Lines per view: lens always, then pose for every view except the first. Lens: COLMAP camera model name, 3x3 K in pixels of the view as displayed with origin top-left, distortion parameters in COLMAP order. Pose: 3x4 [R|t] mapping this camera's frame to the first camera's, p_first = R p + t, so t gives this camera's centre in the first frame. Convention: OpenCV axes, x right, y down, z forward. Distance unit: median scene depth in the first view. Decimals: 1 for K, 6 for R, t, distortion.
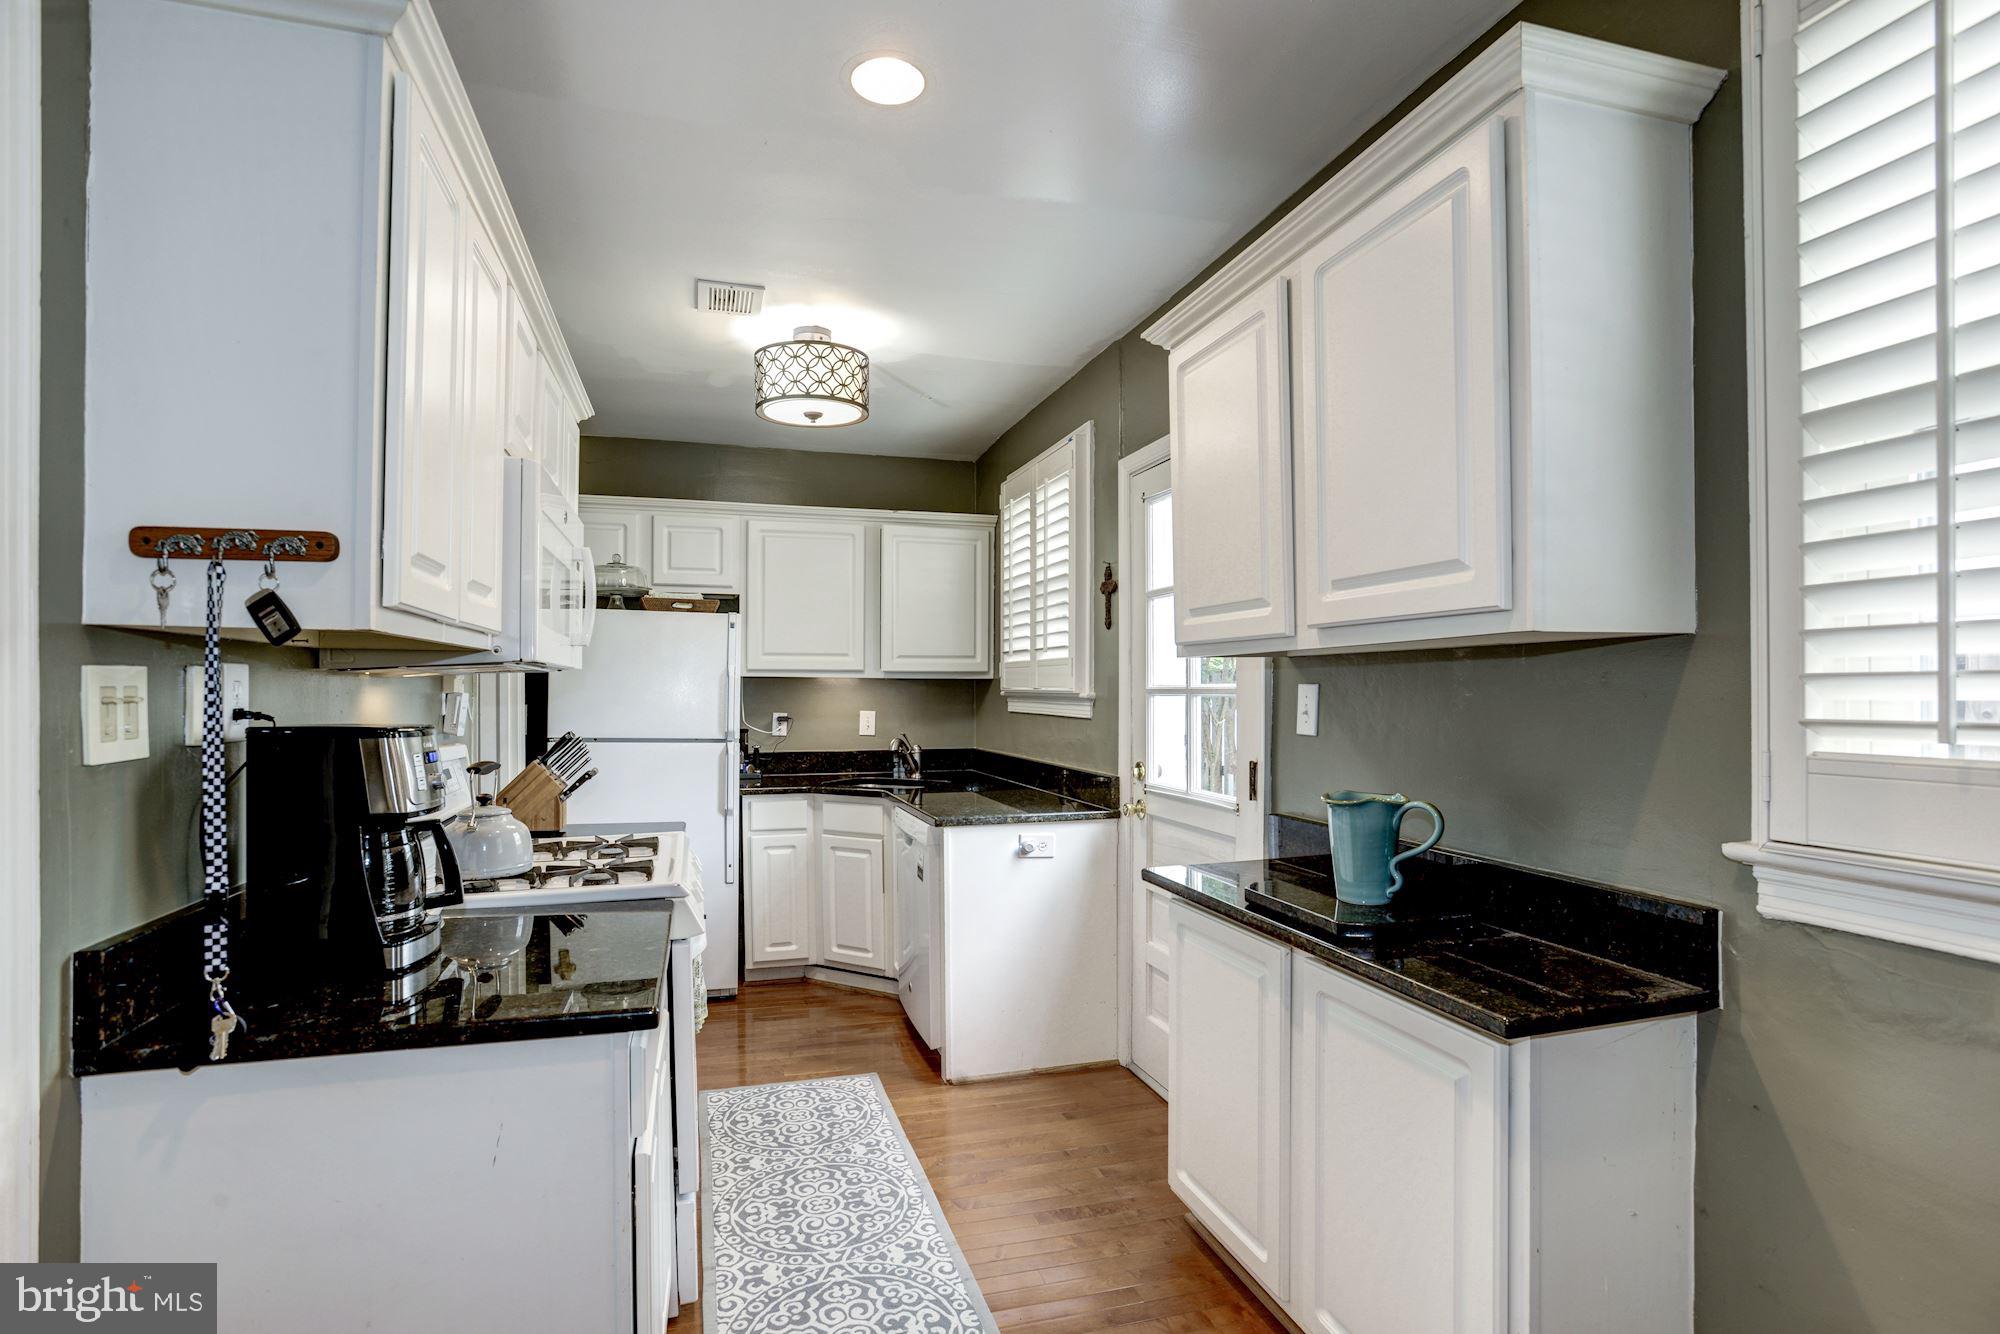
lens RADIAL K [[985.0, 0, 1000.4], [0, 985.0, 650.6], [0, 0, 1]] dist [-0.039943, 0.000447]
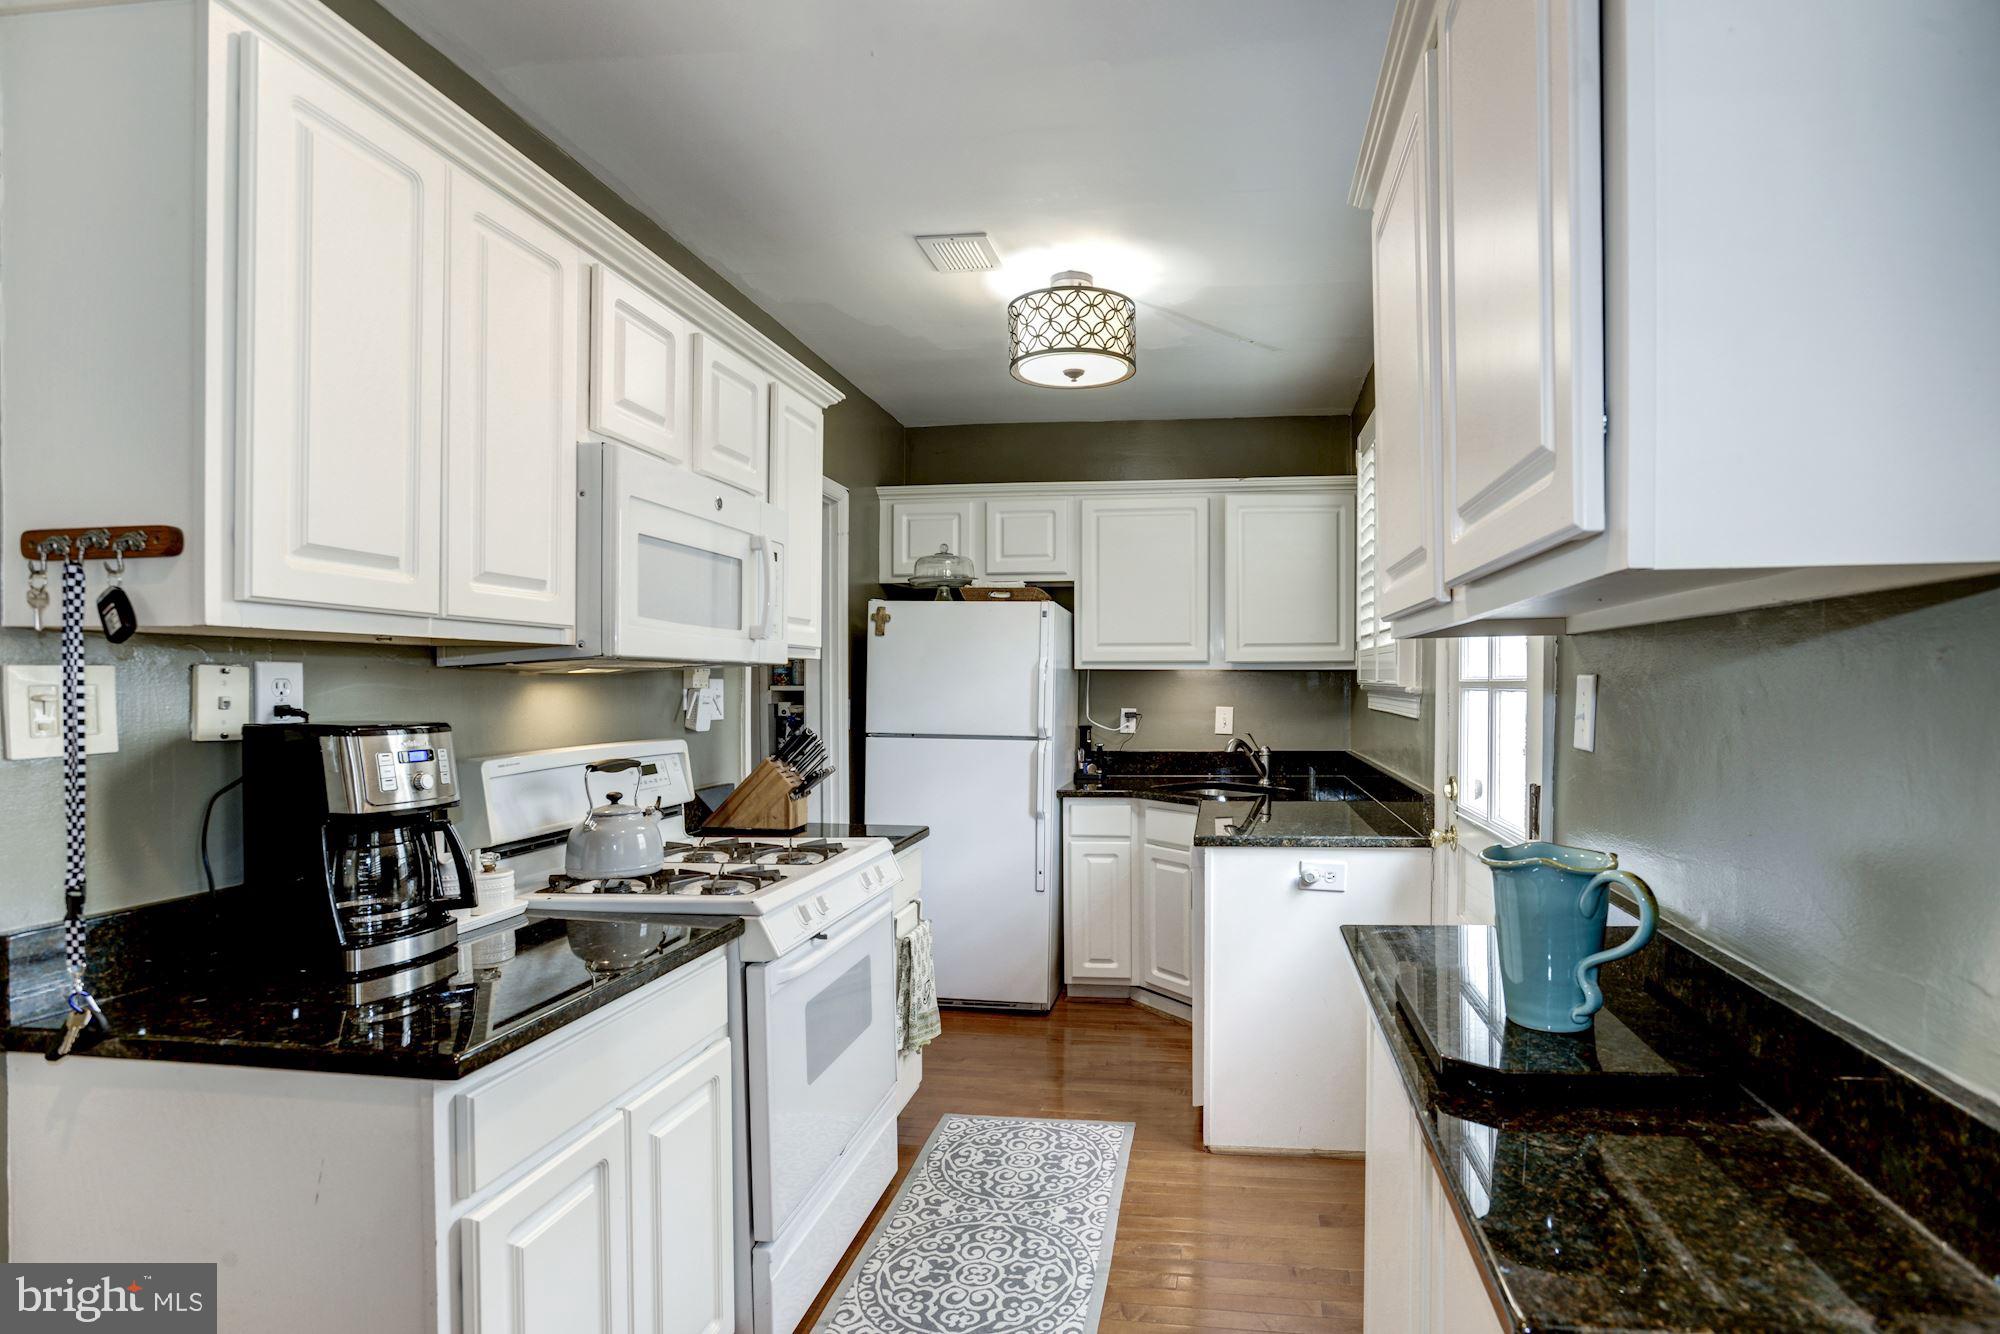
lens RADIAL K [[1052.9, 0, 1000.0], [0, 1052.9, 667.0], [0, 0, 1]] dist [-0.063257, 0.033167]
pose [[0.913914, -0.008965, -0.405810, 0.131398], [0.019065, 0.999601, 0.020853, 0.003772], [0.405461, -0.026795, 0.913720, 0.105891]]
